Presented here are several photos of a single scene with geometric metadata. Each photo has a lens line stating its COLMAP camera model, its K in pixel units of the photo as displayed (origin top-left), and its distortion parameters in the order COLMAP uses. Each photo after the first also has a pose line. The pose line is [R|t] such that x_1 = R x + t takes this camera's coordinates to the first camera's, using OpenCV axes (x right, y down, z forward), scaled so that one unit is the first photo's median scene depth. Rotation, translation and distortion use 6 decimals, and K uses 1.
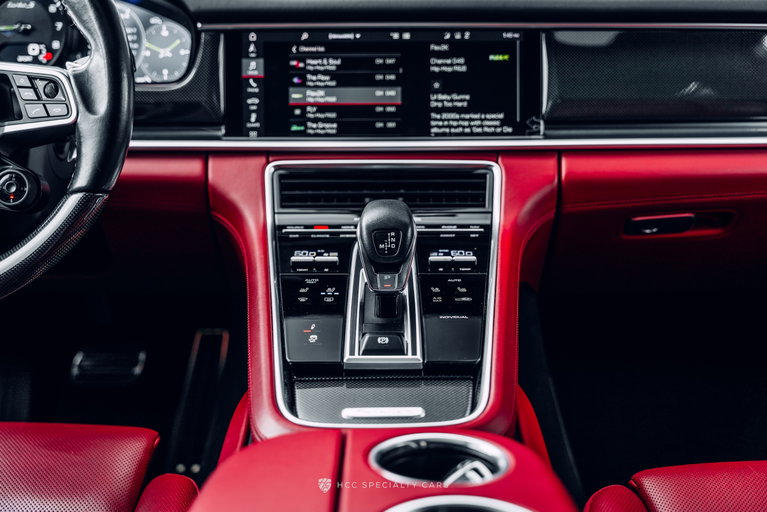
lens RADIAL K [[1016.1, 0, 383.5], [0, 1016.1, 256.0], [0, 0, 1]] dist [0.029097, 0.027159]
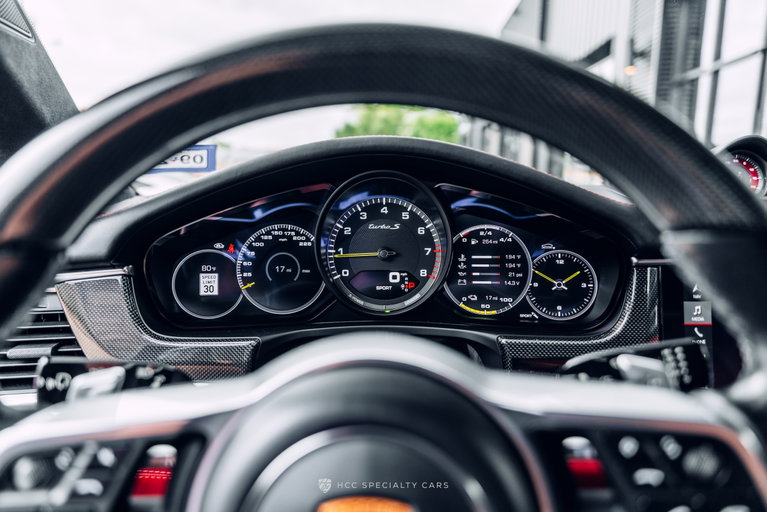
lens RADIAL K [[515.3, 0, 383.5], [0, 515.3, 256.0], [0, 0, 1]] dist [-0.004469, 0.000245]
pose [[0.999721, 0.007900, -0.022258, -0.363502], [-0.009675, 0.996683, -0.080803, -0.196779], [0.021545, 0.080996, 0.996482, 0.609924]]
